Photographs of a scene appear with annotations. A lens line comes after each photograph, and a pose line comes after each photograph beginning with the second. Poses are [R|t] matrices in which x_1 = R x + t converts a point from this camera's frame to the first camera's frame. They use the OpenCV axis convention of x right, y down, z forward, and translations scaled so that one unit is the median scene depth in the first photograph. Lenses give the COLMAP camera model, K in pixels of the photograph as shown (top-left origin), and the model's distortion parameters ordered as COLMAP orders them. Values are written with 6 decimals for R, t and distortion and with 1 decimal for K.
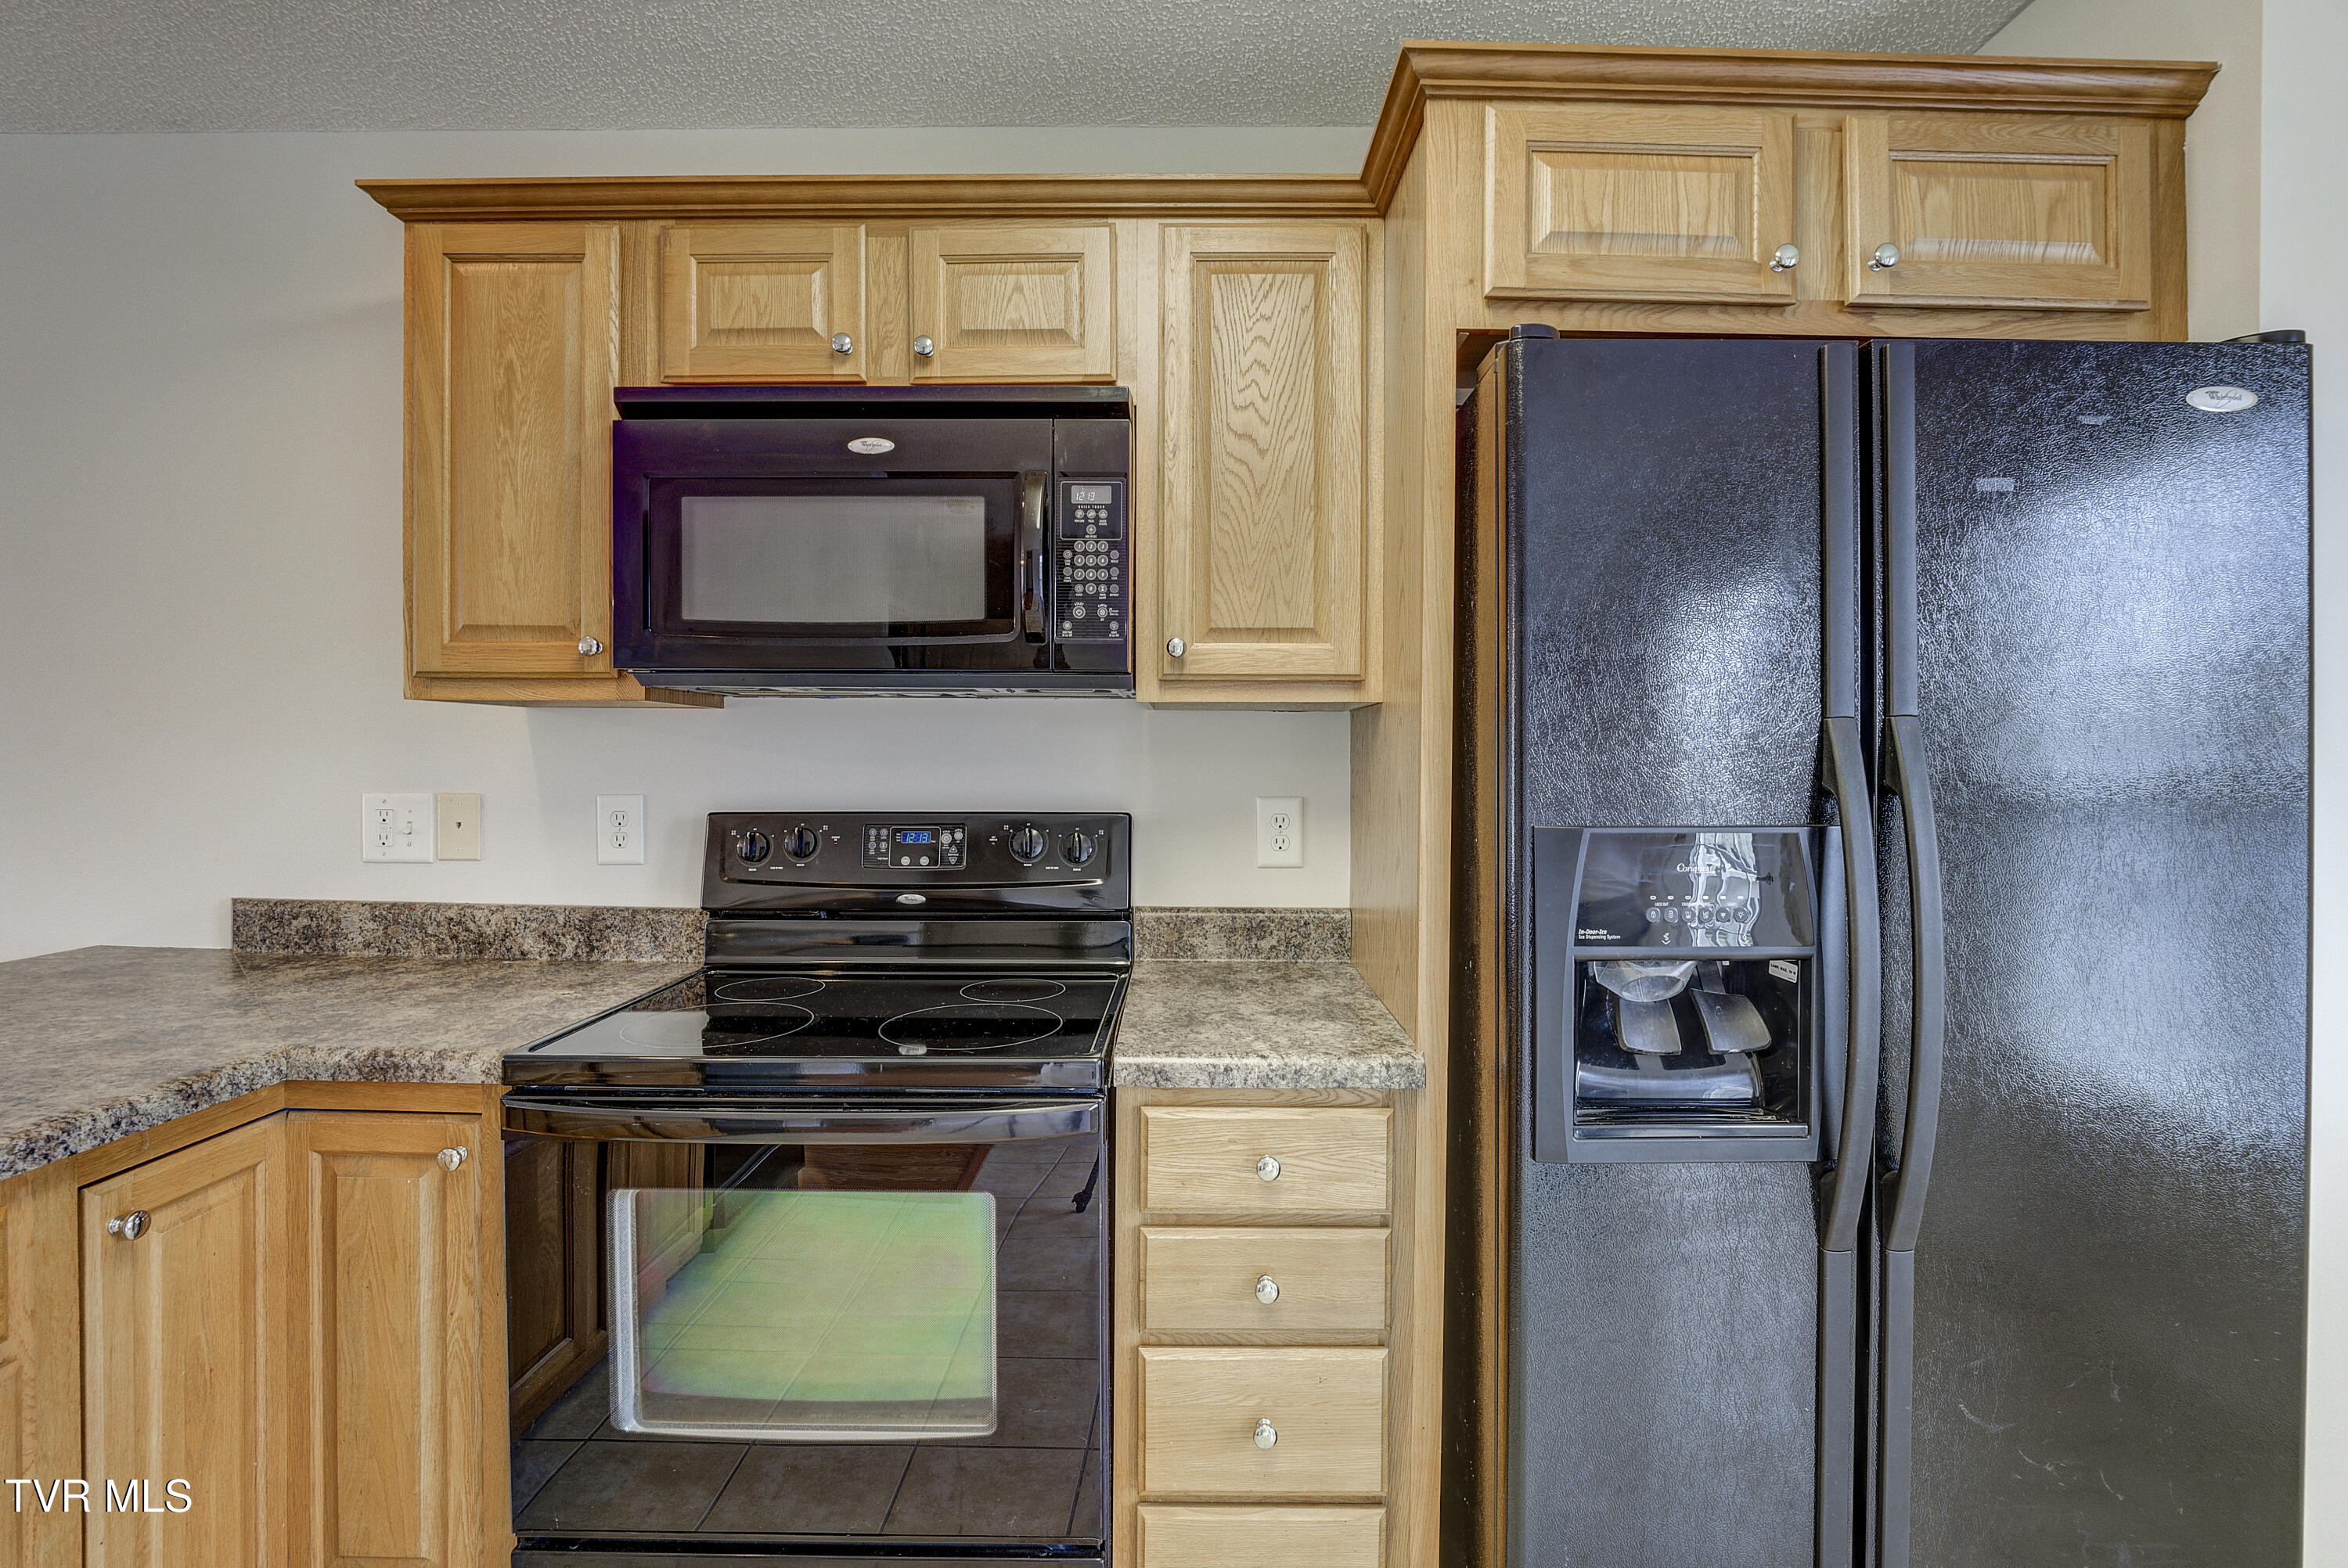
lens RADIAL K [[1079.9, 0, 1201.8], [0, 1079.9, 769.5], [0, 0, 1]] dist [-0.016967, 0.000473]
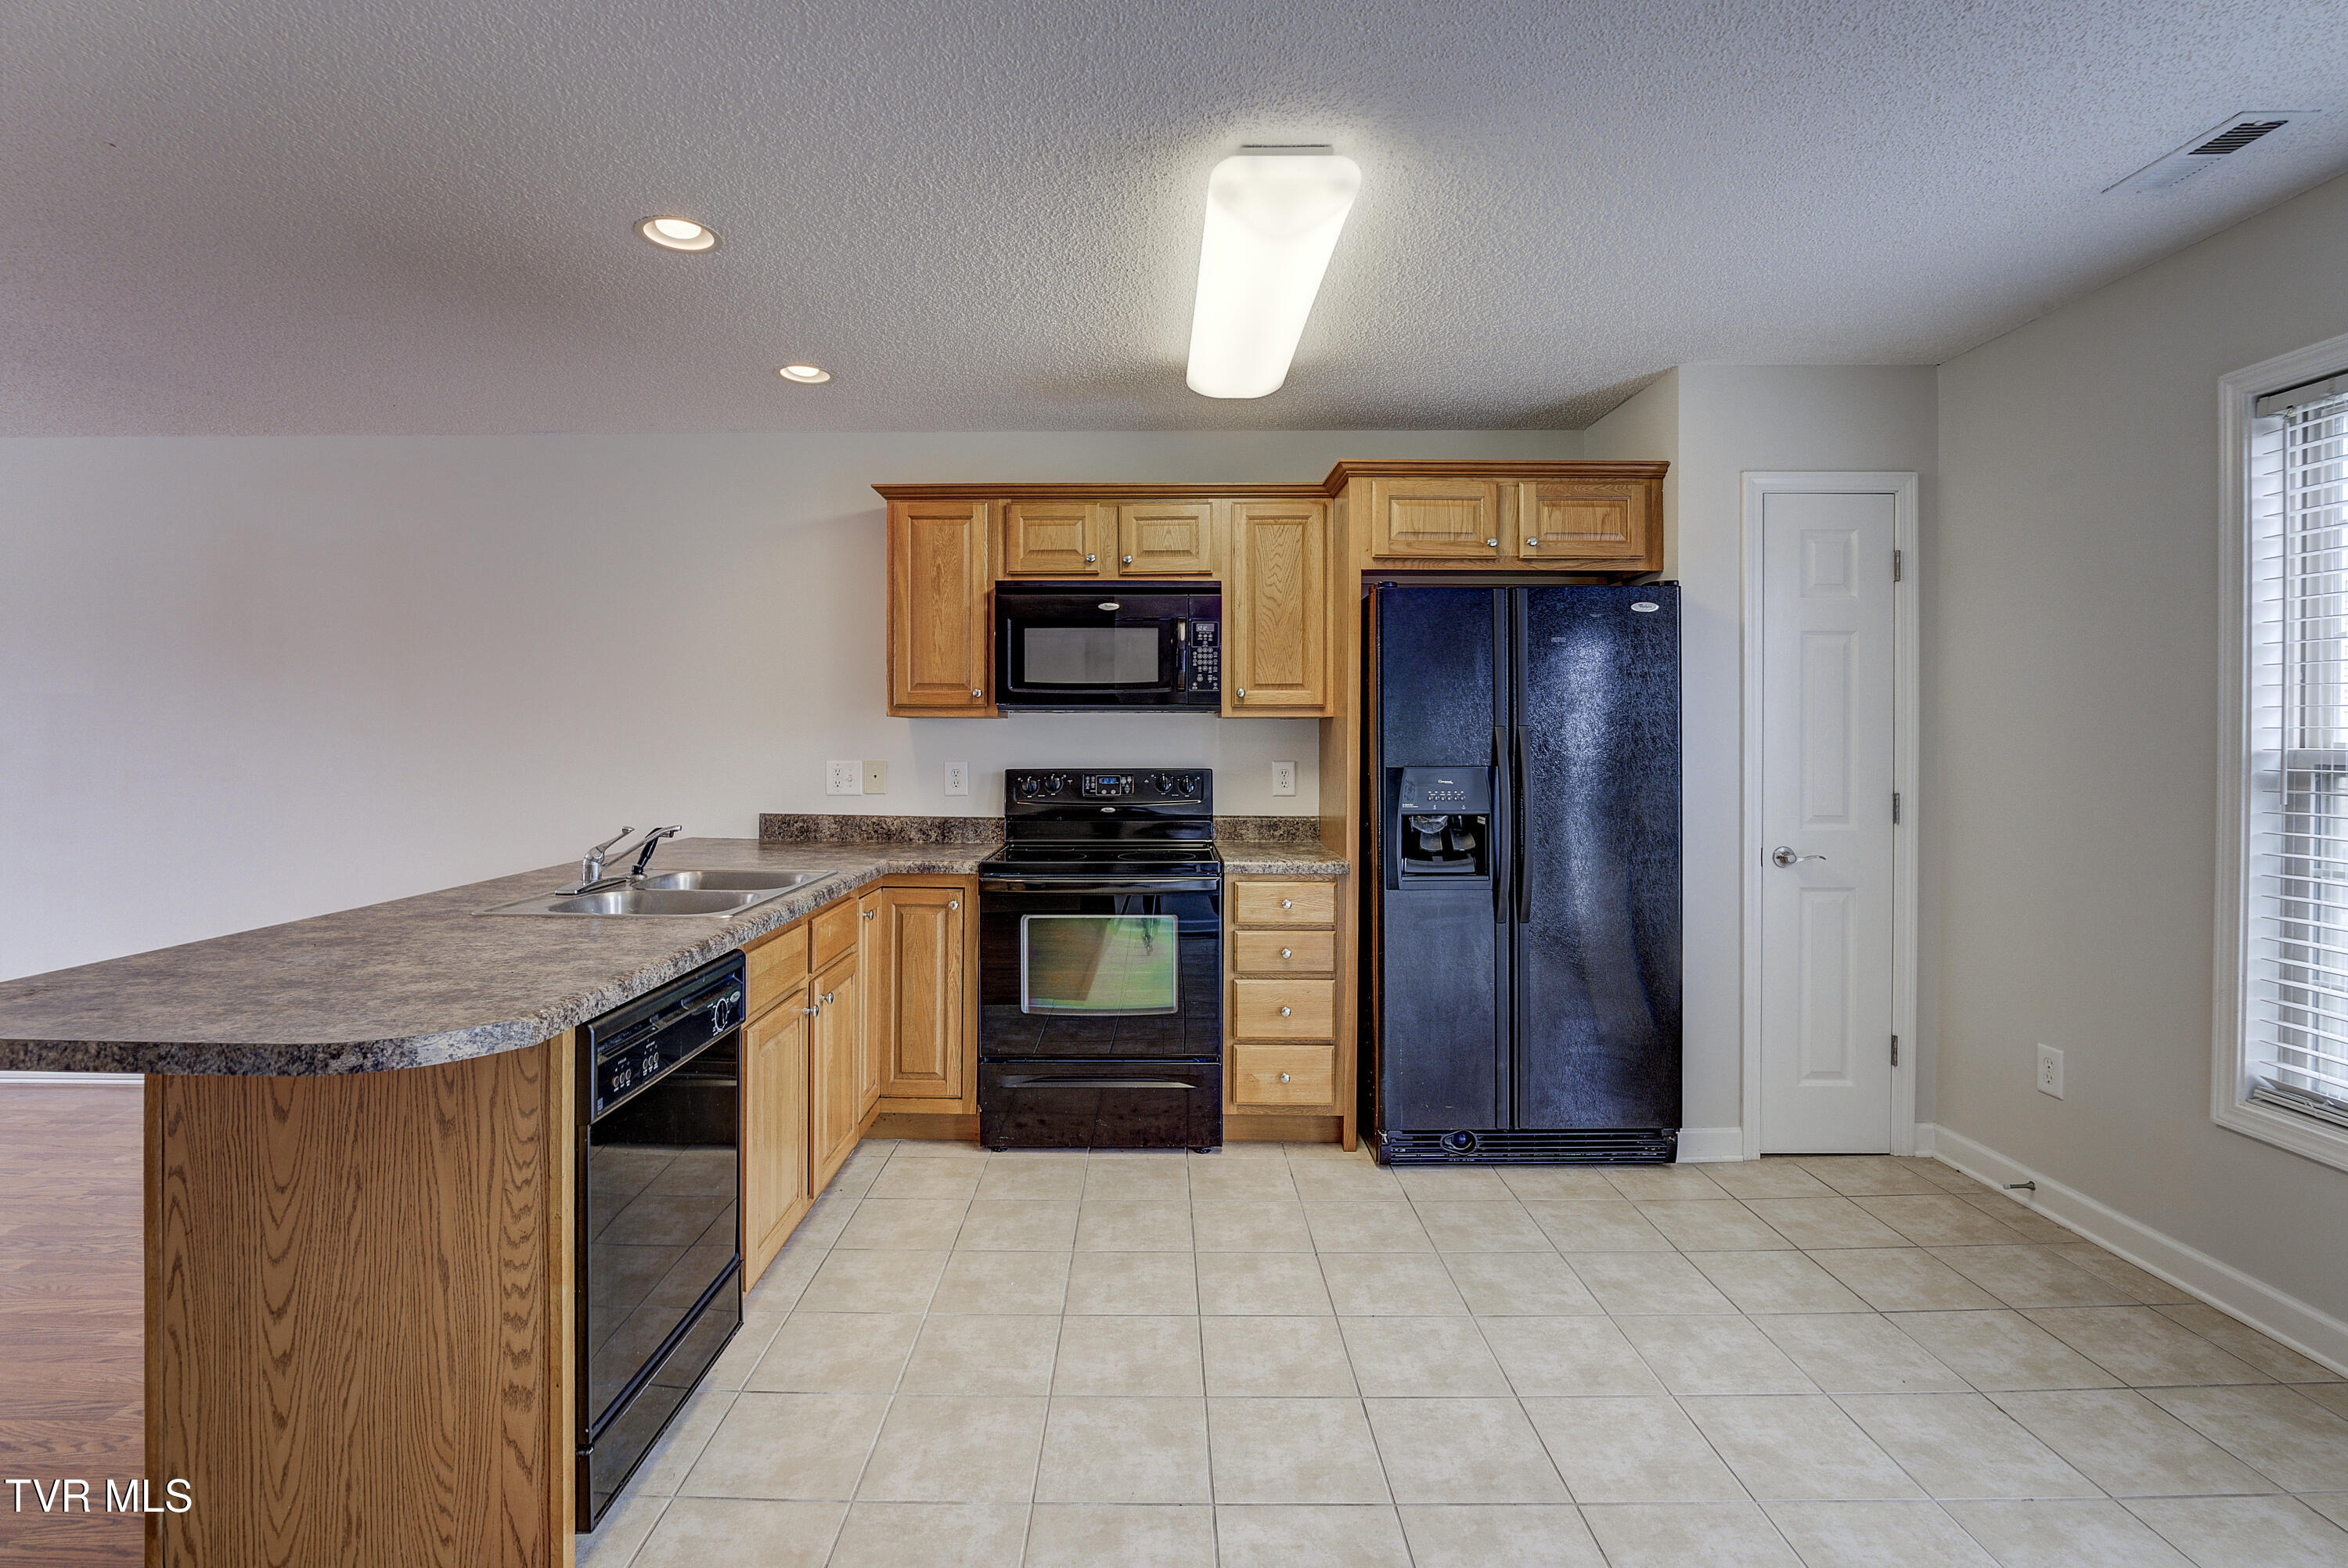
lens RADIAL K [[1095.6, 0, 1162.6], [0, 1095.6, 747.0], [0, 0, 1]] dist [-0.016072, -0.000038]
pose [[0.999994, -0.002008, -0.002986, -0.181112], [0.001989, 0.999979, -0.006137, 0.012643], [0.002998, 0.006131, 0.999977, -1.285525]]
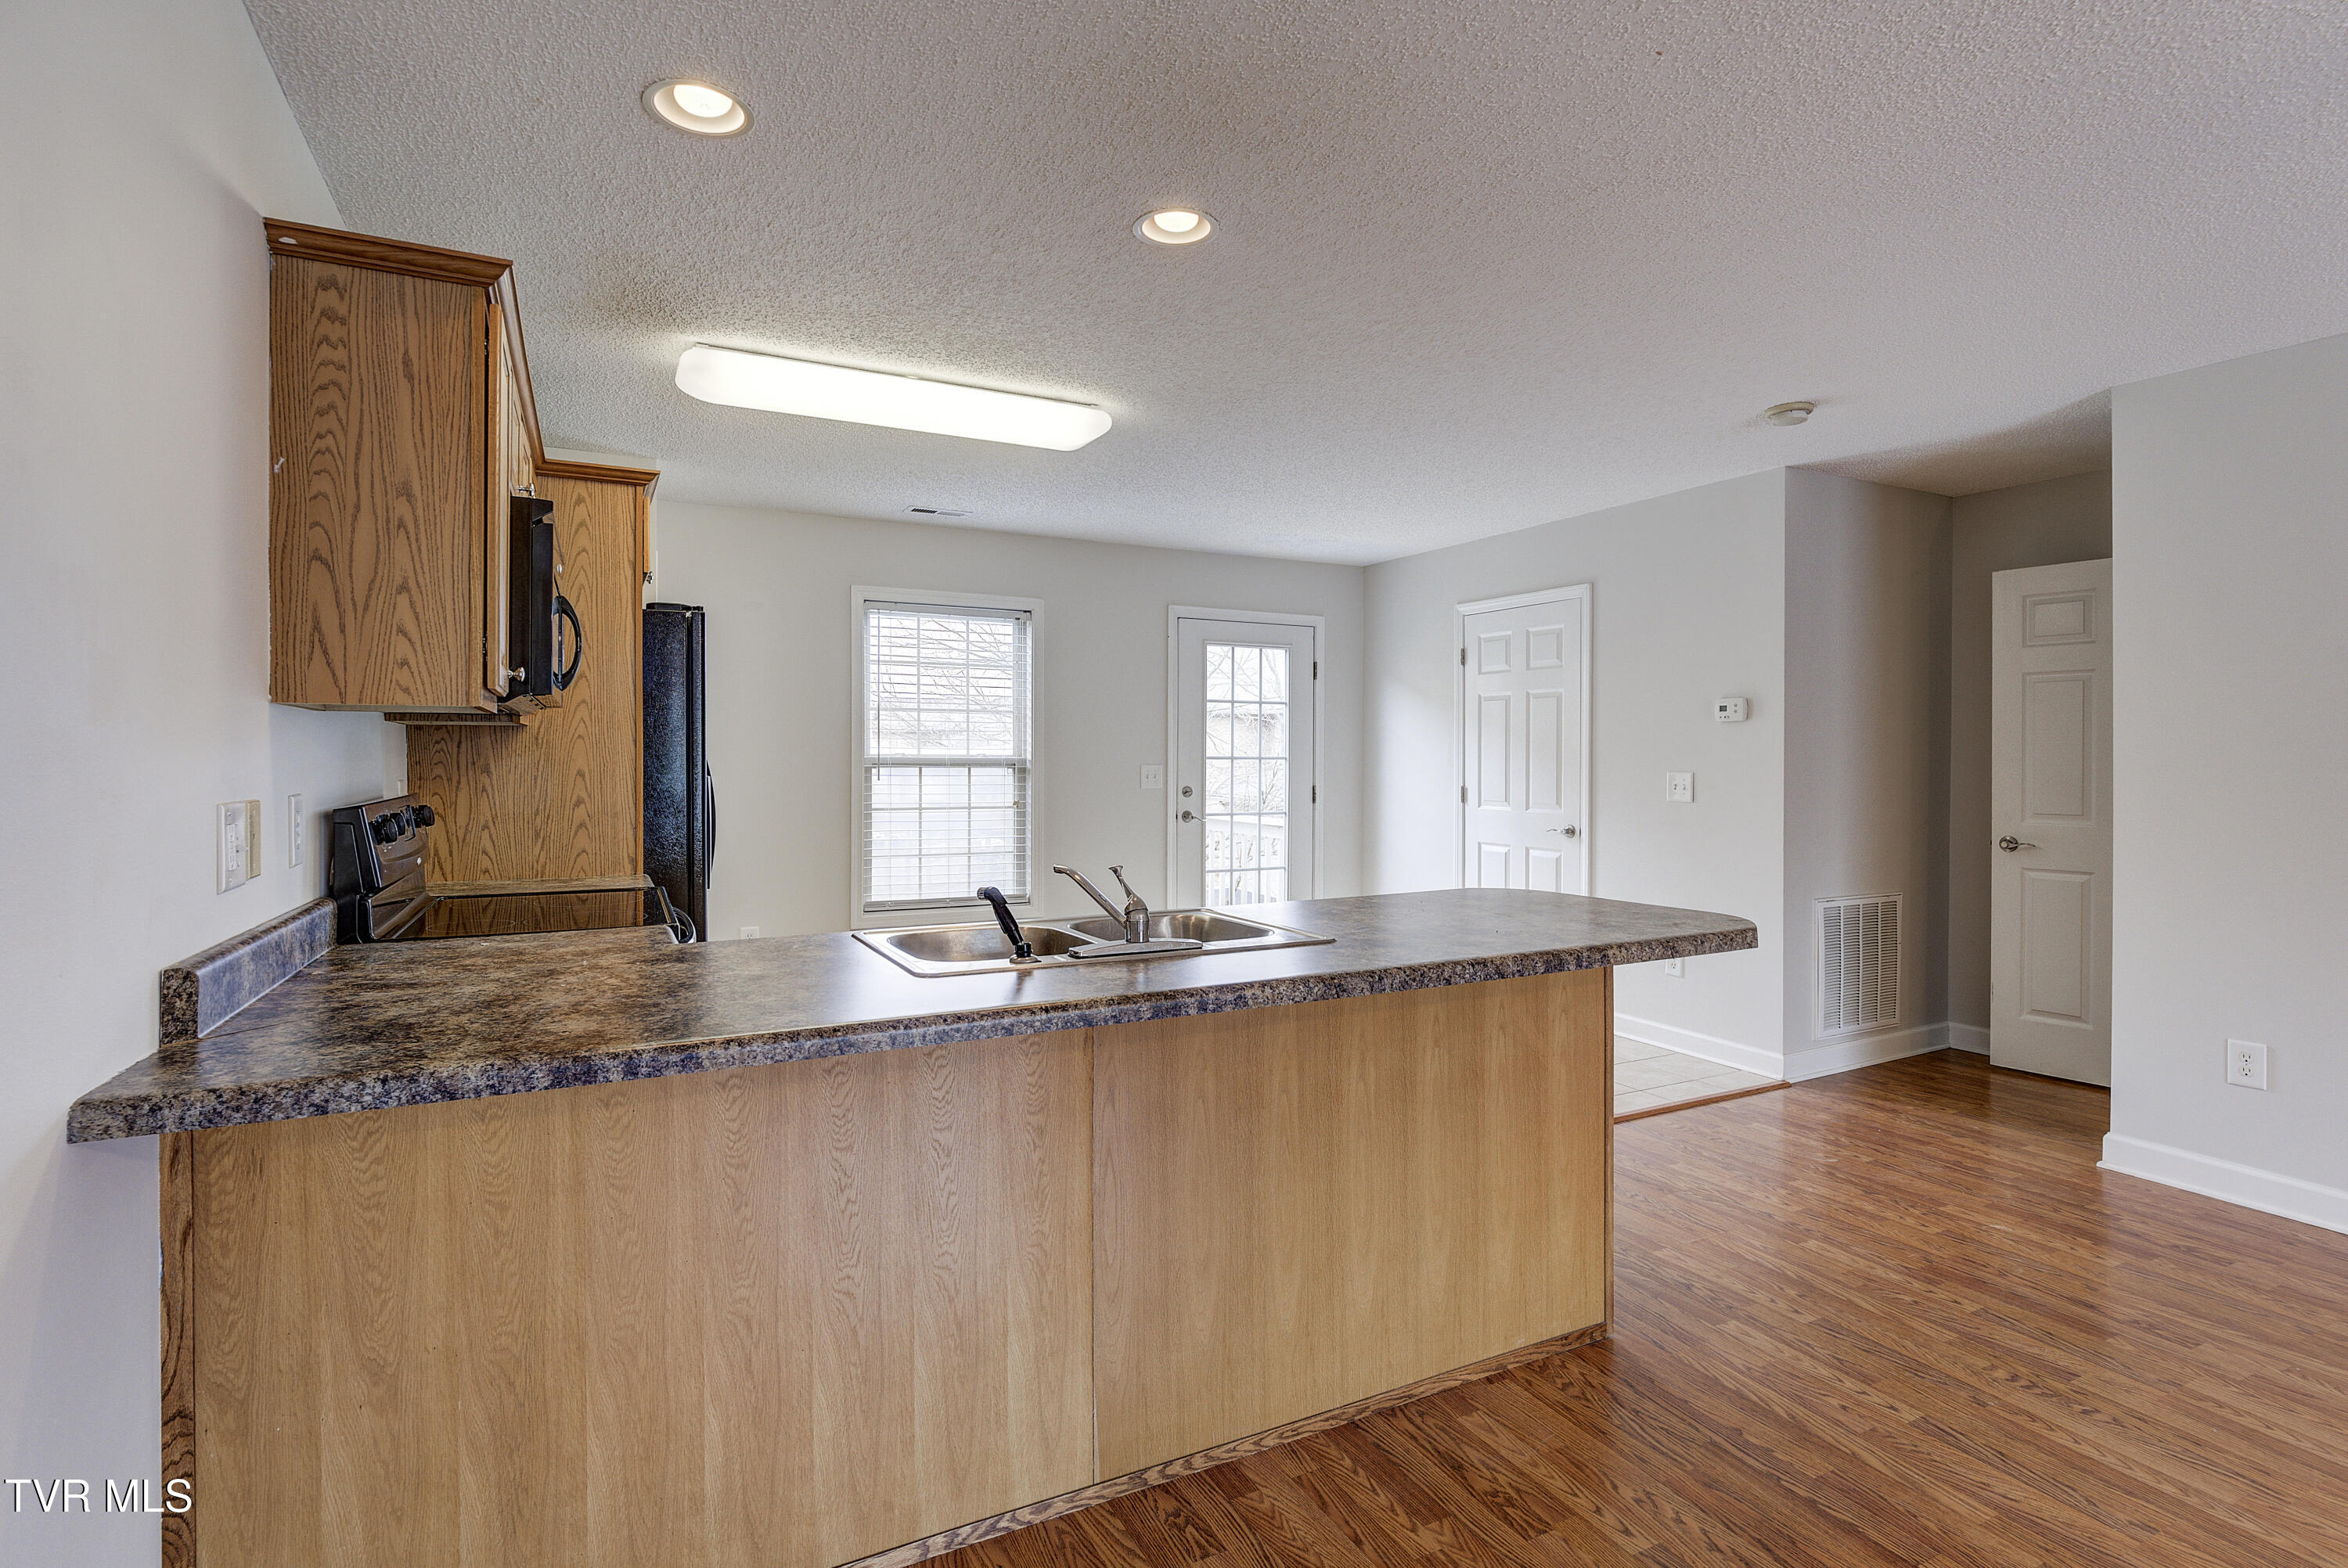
lens RADIAL K [[1133.0, 0, 1174.8], [0, 1133.0, 763.2], [0, 0, 1]] dist [-0.020205, -0.000190]
pose [[-0.459910, -0.010294, 0.887906, -2.210898], [0.007865, 0.999846, 0.015666, -0.017615], [-0.887931, 0.014189, -0.459758, 0.928789]]
